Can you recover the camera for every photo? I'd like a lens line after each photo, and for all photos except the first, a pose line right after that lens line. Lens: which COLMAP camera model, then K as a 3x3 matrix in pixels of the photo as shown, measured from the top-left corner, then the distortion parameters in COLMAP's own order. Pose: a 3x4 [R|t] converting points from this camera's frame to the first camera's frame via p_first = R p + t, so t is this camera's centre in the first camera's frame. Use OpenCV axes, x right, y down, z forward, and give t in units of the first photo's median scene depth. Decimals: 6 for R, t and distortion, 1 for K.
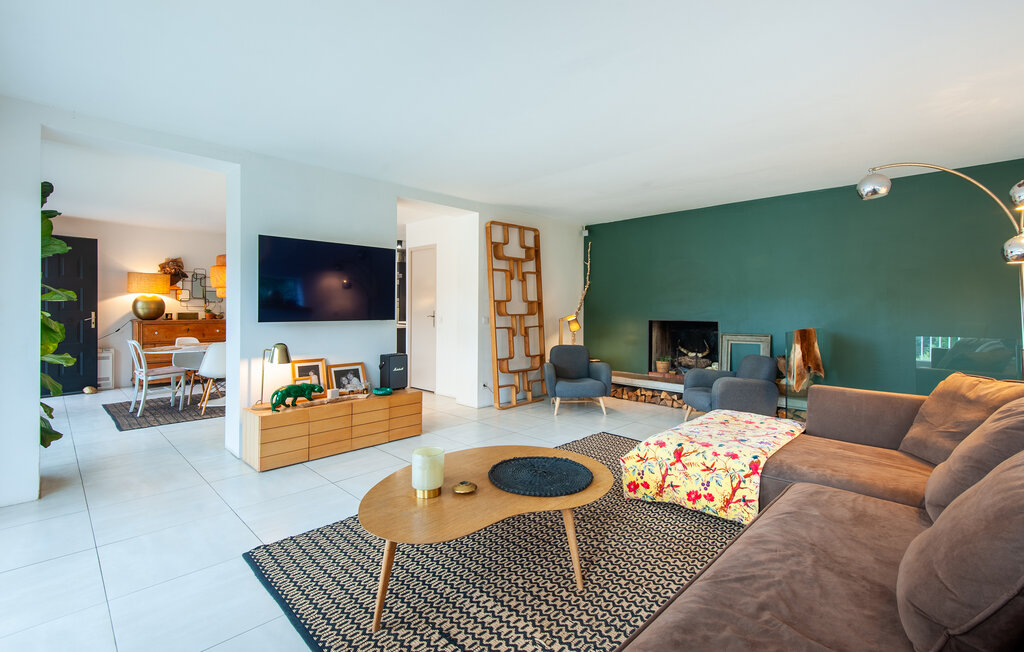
lens RADIAL K [[459.0, 0, 510.8], [0, 459.0, 309.4], [0, 0, 1]] dist [0.032223, -0.014286]
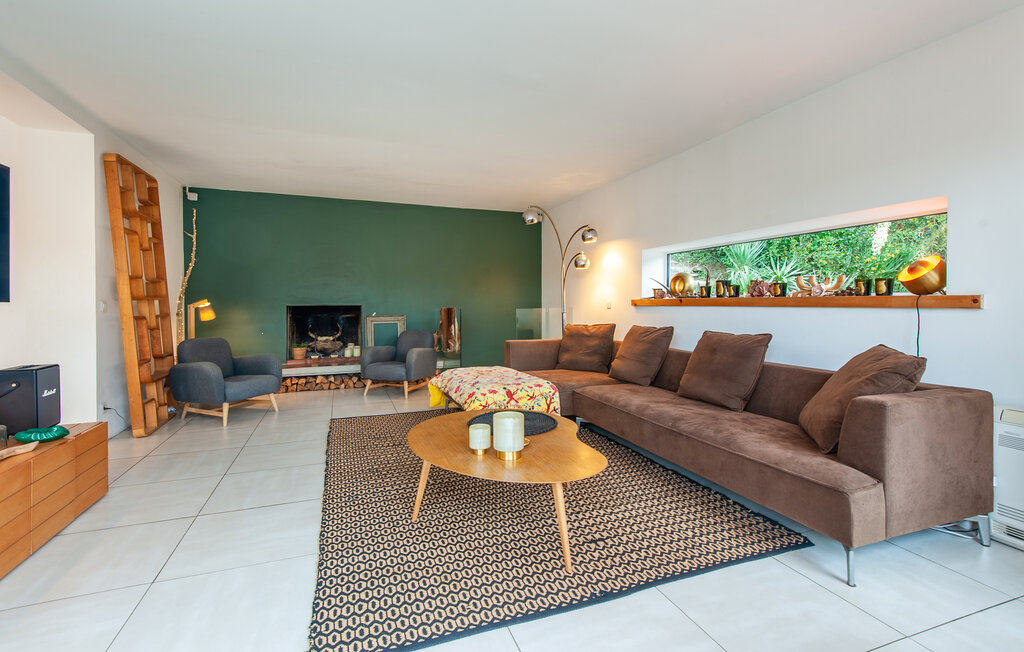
lens RADIAL K [[459.0, 0, 510.8], [0, 459.0, 309.4], [0, 0, 1]] dist [0.032223, -0.014286]
pose [[0.411172, -0.016810, 0.911403, -0.373166], [0.006162, 0.999858, 0.015661, 0.019442], [-0.911537, -0.000823, 0.411217, 0.195414]]
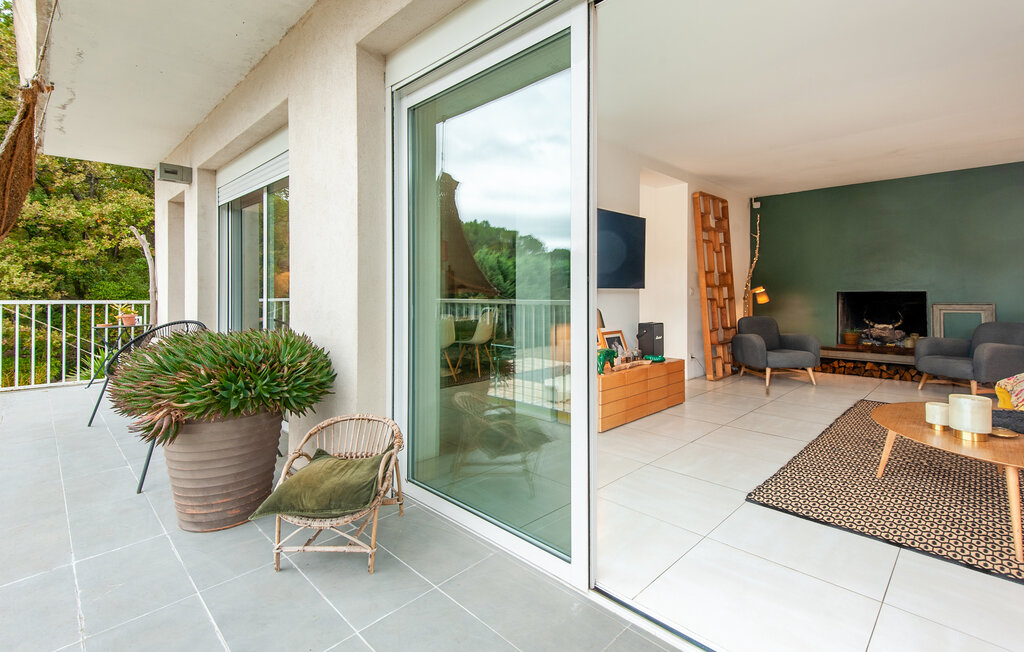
lens RADIAL K [[471.7, 0, 501.6], [0, 471.7, 290.4], [0, 0, 1]] dist [-0.000920, -0.000560]
pose [[0.999915, -0.004848, -0.012142, -0.409778], [0.004763, 0.999964, -0.006963, 0.024289], [0.012175, 0.006905, 0.999902, -0.021865]]
